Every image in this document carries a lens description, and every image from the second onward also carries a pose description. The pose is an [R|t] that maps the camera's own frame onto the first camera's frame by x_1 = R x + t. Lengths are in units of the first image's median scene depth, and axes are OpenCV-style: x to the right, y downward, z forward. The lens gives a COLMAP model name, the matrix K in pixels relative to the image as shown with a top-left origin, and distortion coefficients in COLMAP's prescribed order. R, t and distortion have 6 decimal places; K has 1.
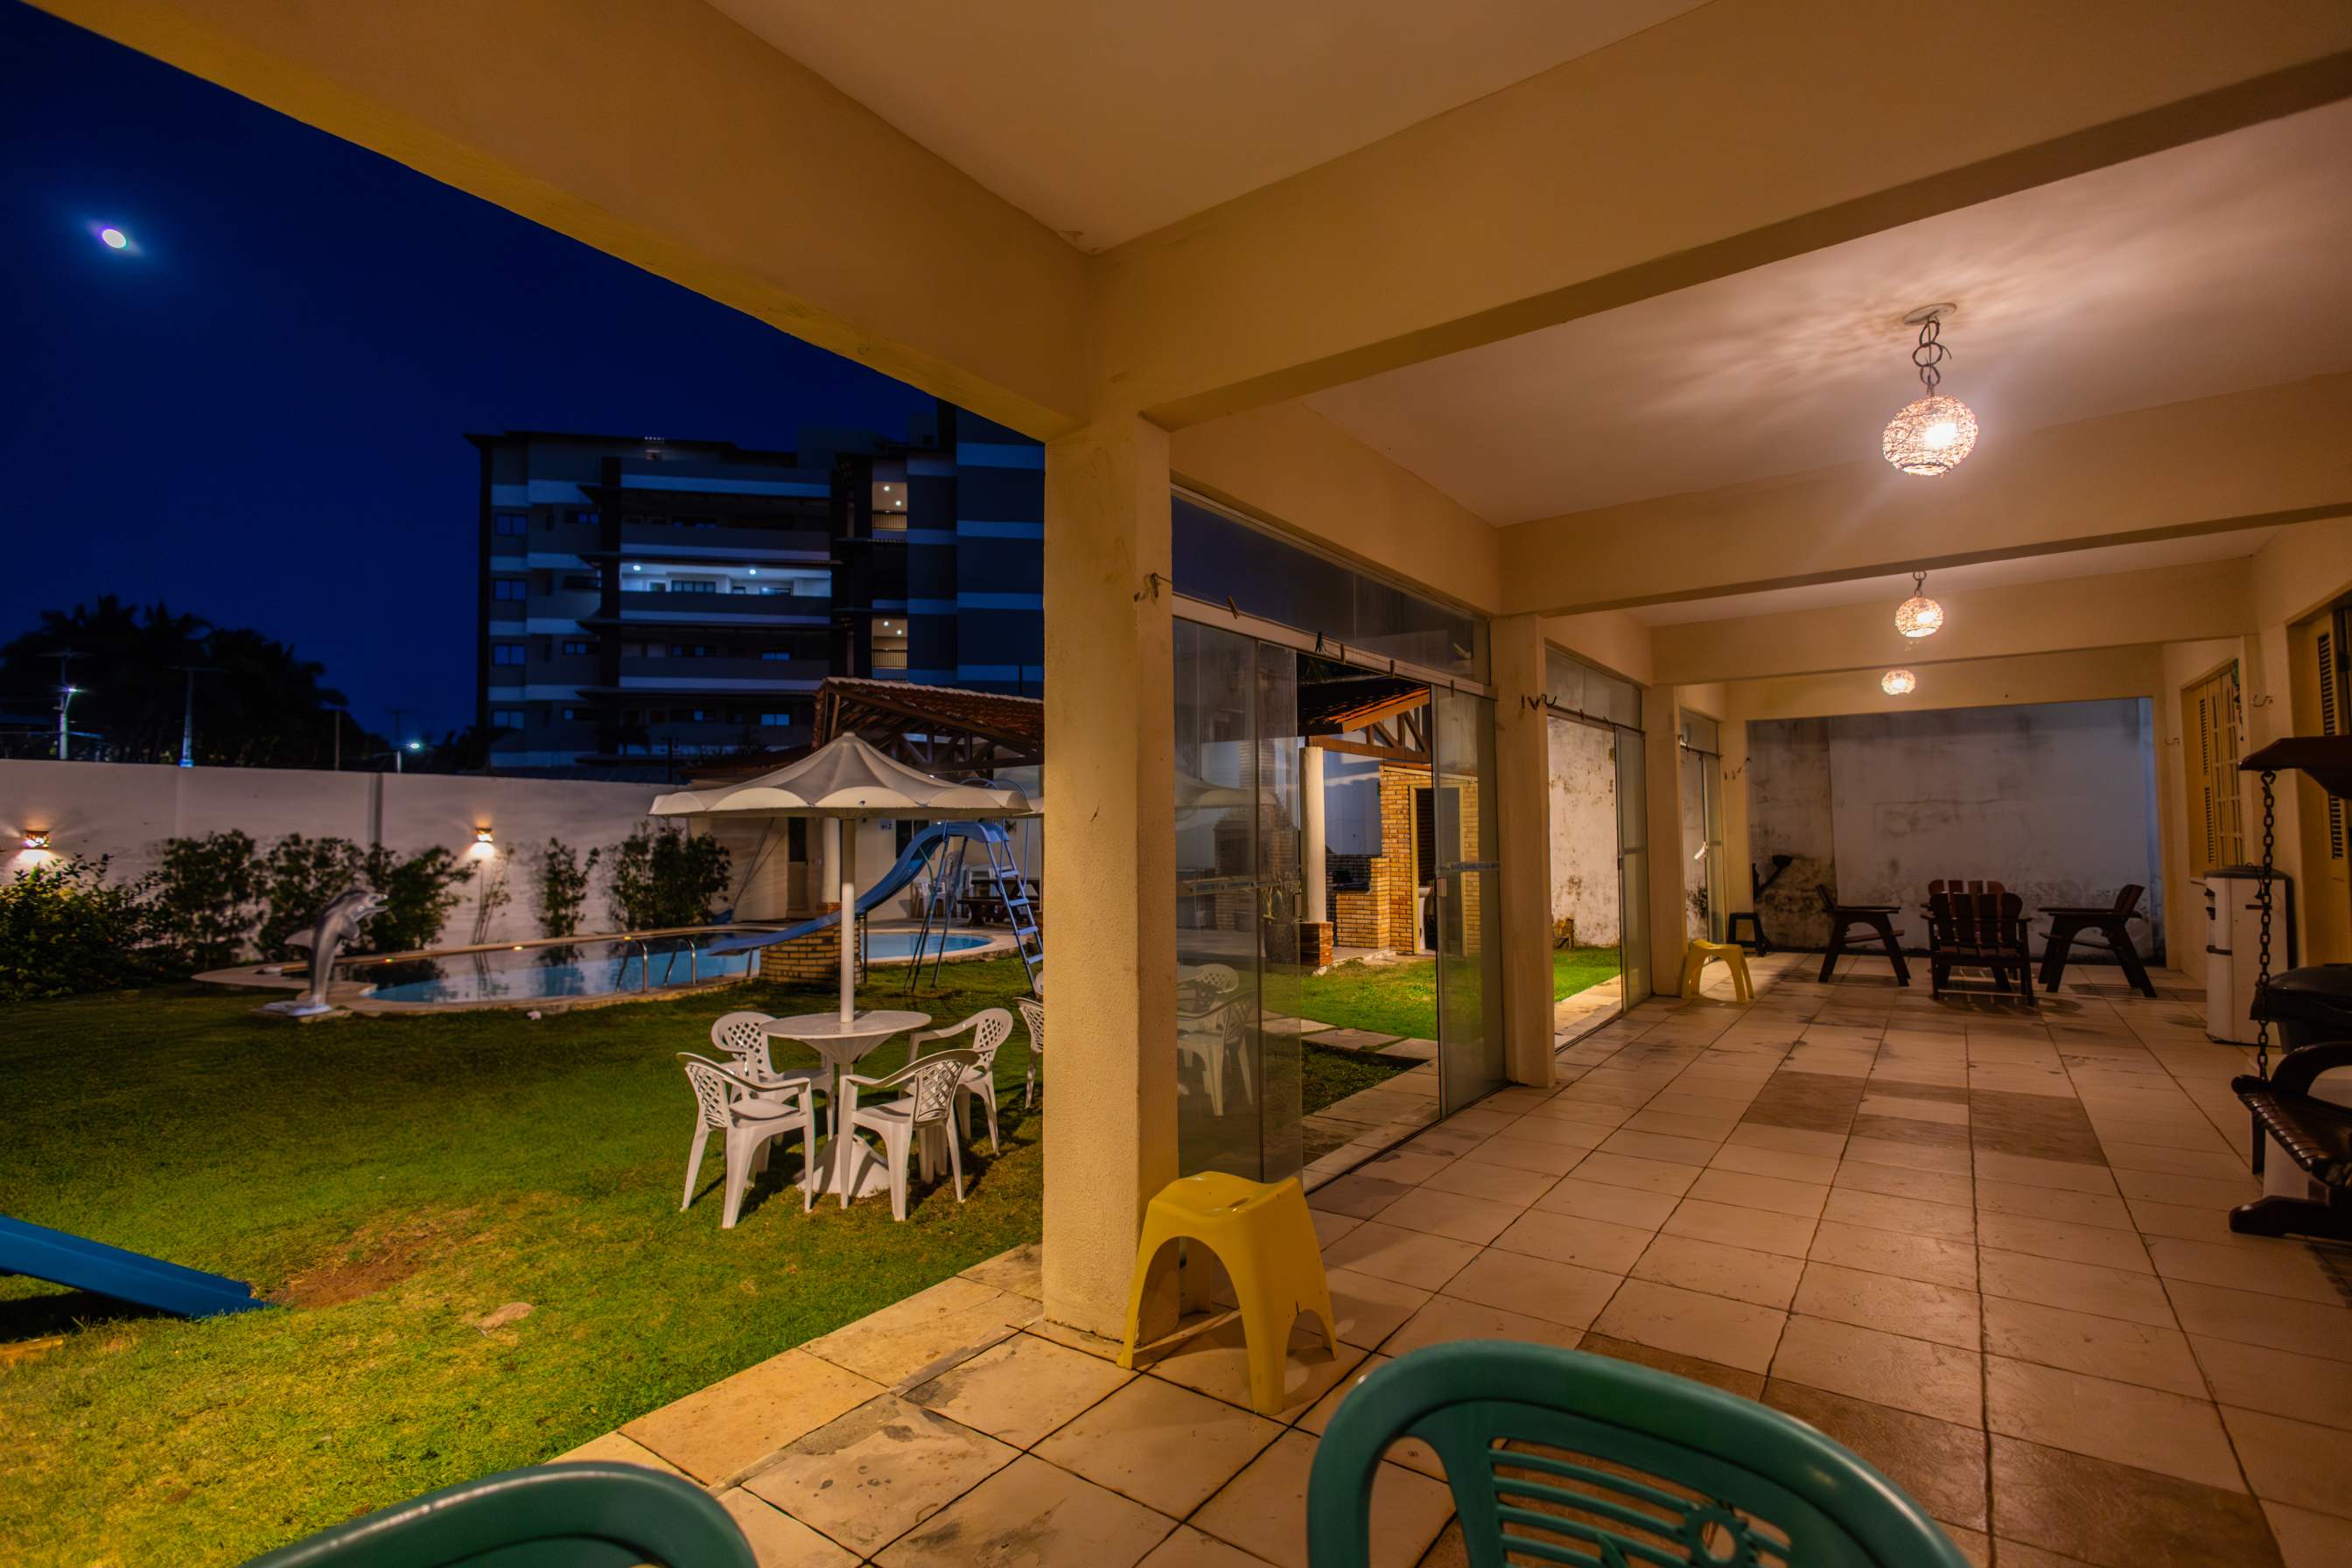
lens RADIAL K [[1080.4, 0, 1169.8], [0, 1080.4, 781.8], [0, 0, 1]] dist [0.013796, -0.004141]
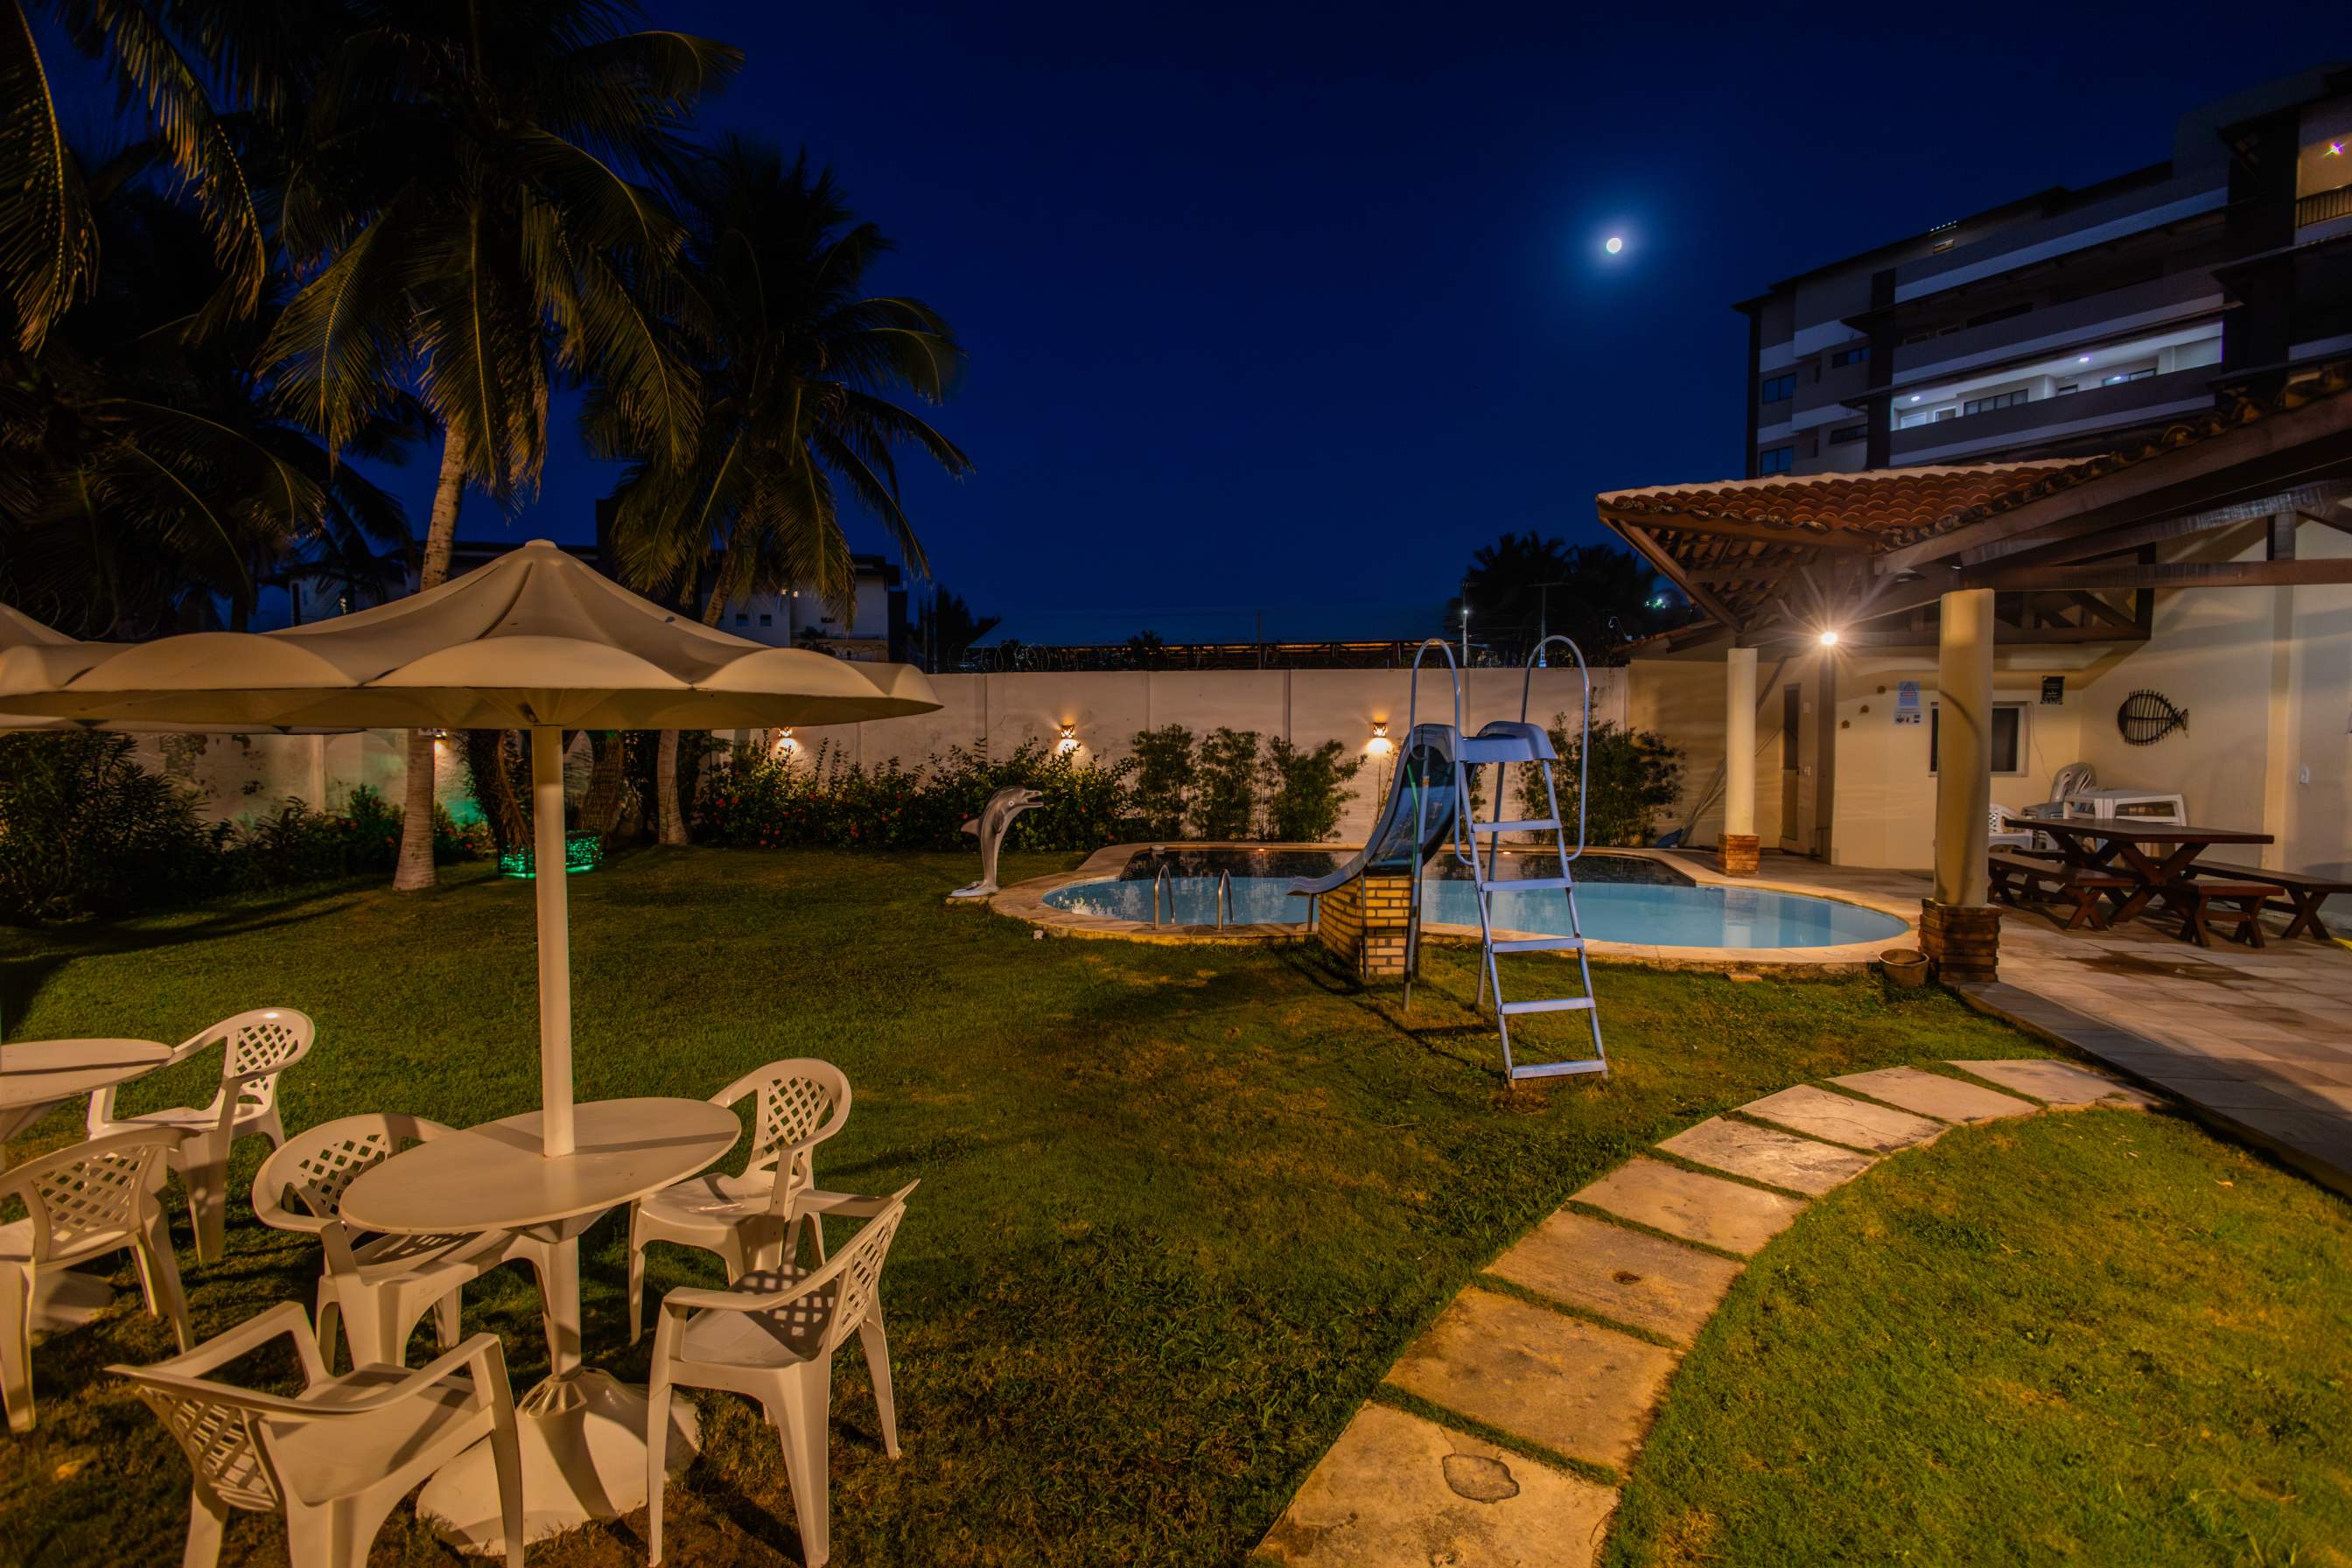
lens RADIAL K [[1080.4, 0, 1170.6], [0, 1080.4, 779.7], [0, 0, 1]] dist [0.013796, -0.004141]
pose [[0.395865, 0.049550, -0.916971, 0.579110], [0.043523, 0.996409, 0.072632, 0.056357], [0.917277, -0.068662, 0.392287, 1.598207]]
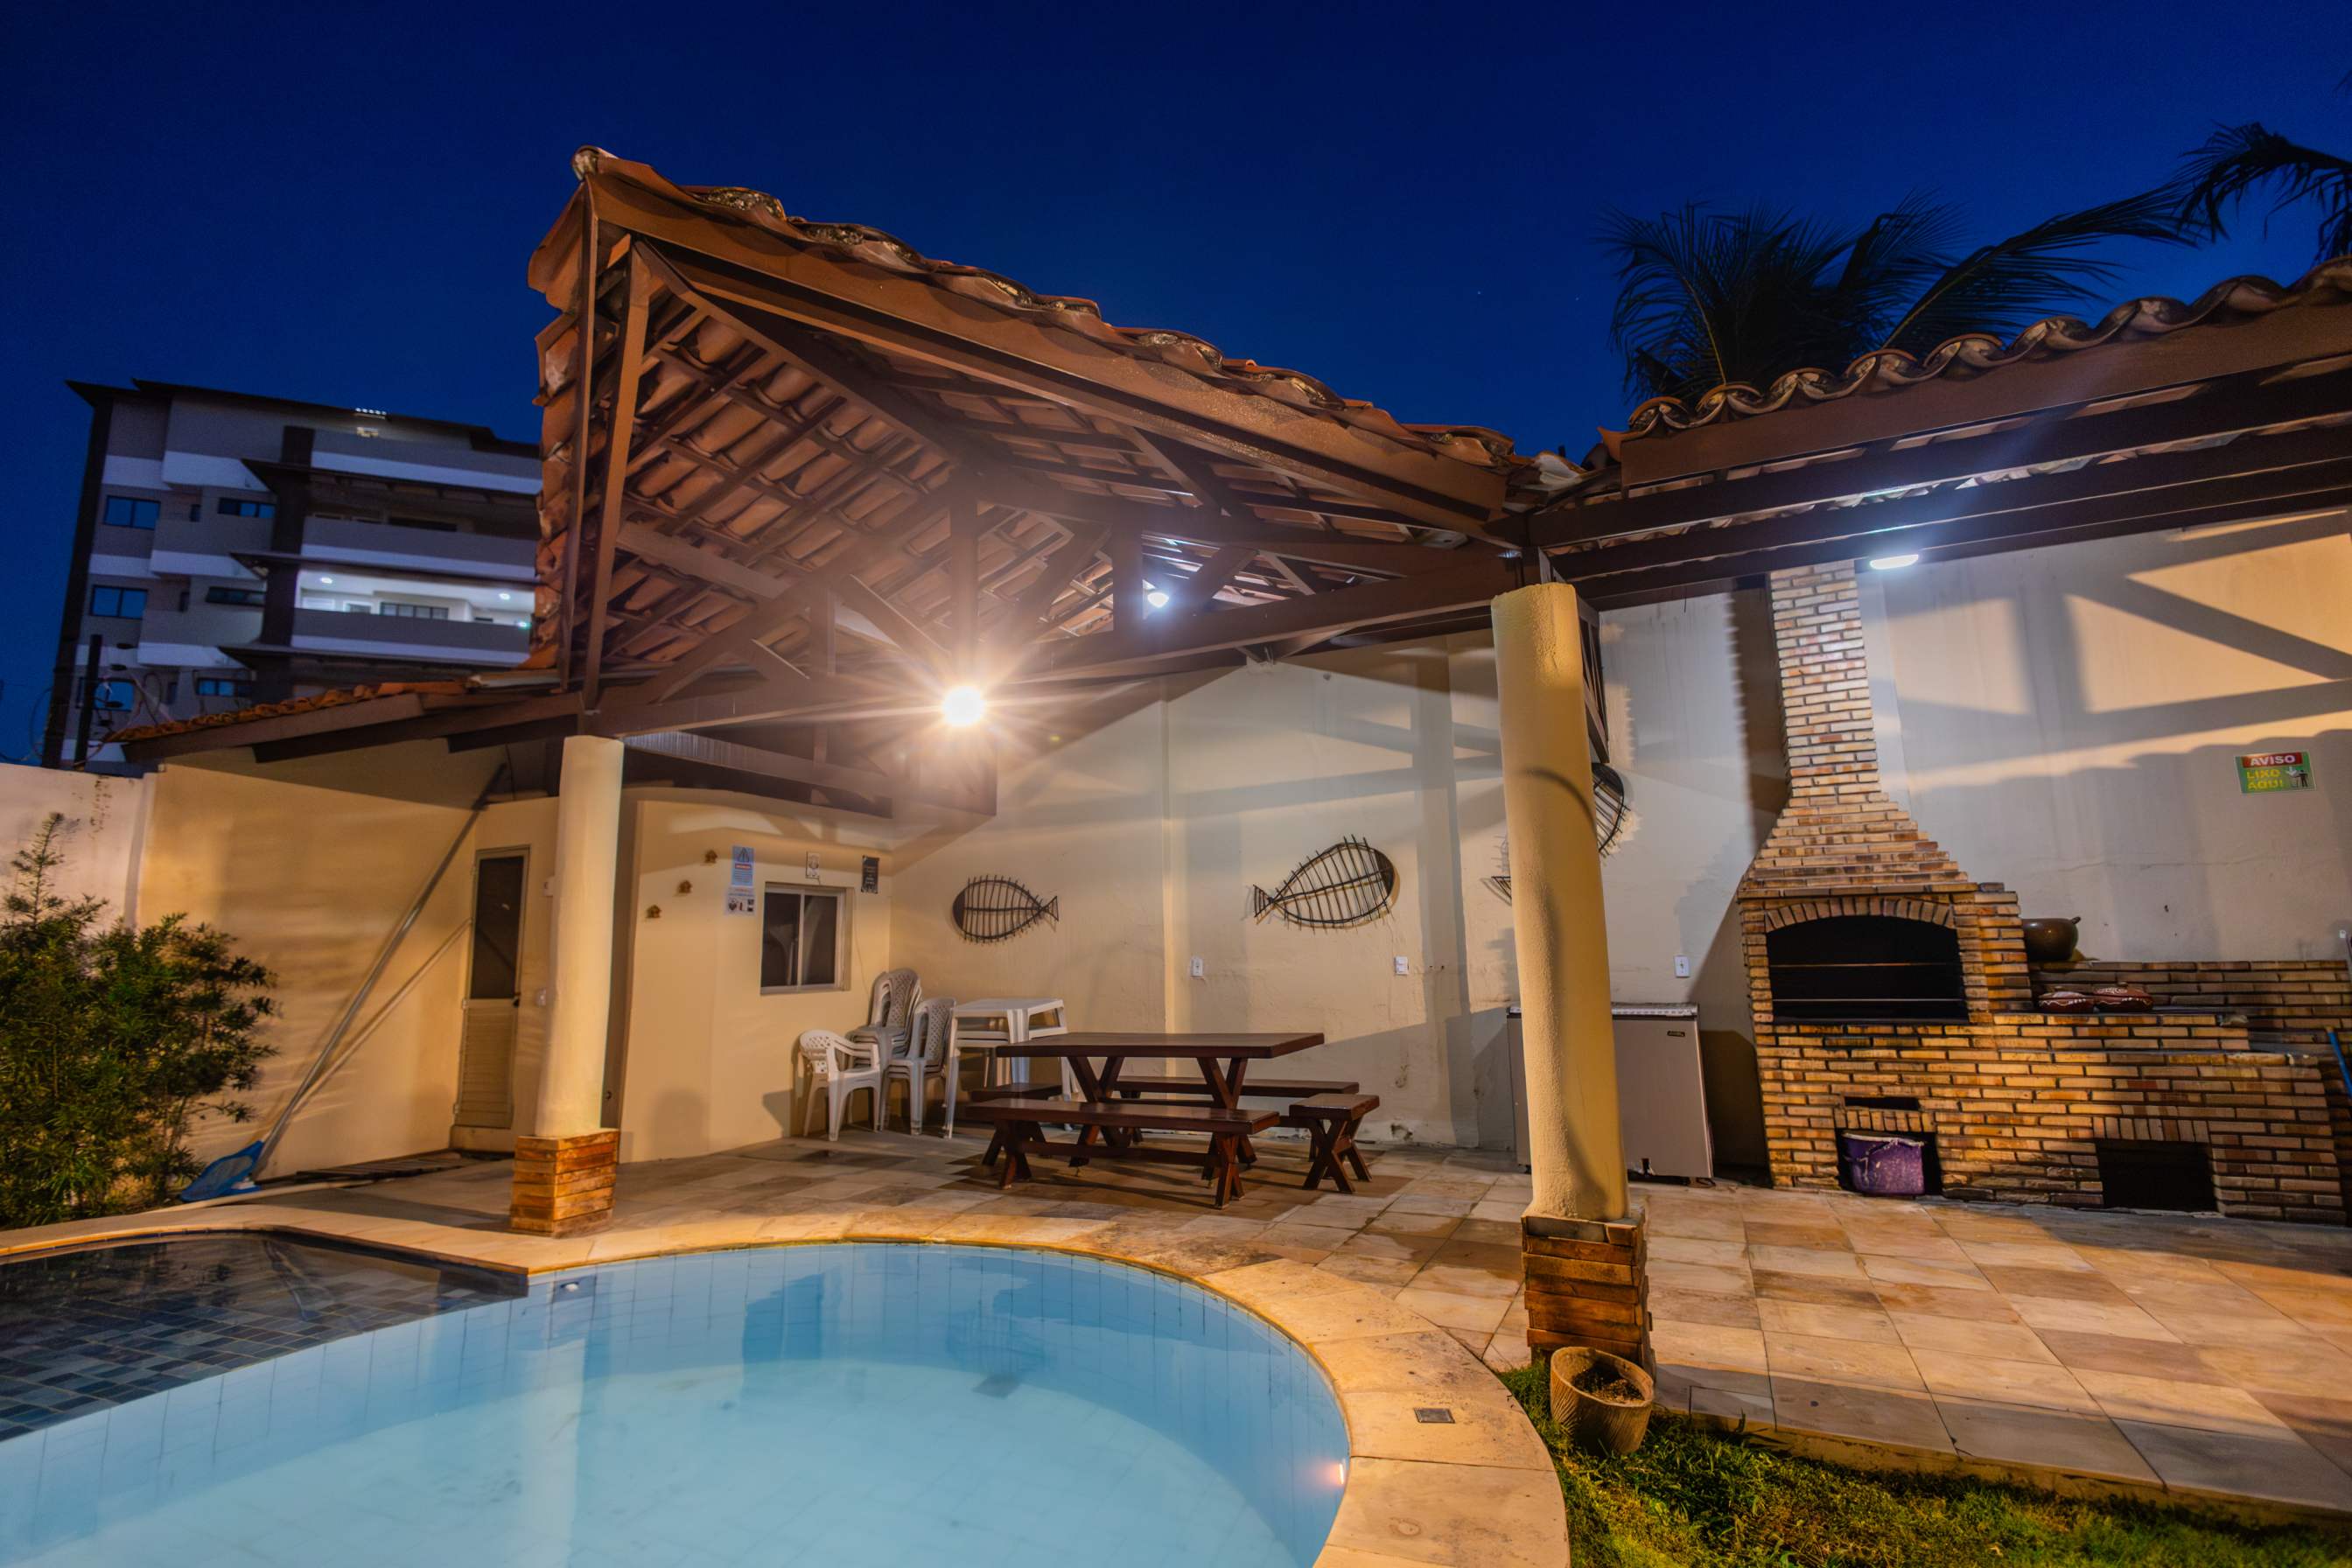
lens RADIAL K [[1080.4, 0, 1170.1], [0, 1080.4, 774.8], [0, 0, 1]] dist [0.013796, -0.004141]
pose [[0.984821, 0.020043, 0.172413, -0.757213], [0.000993, 0.992644, -0.121066, 0.180473], [-0.173571, 0.119399, 0.977557, 2.479939]]
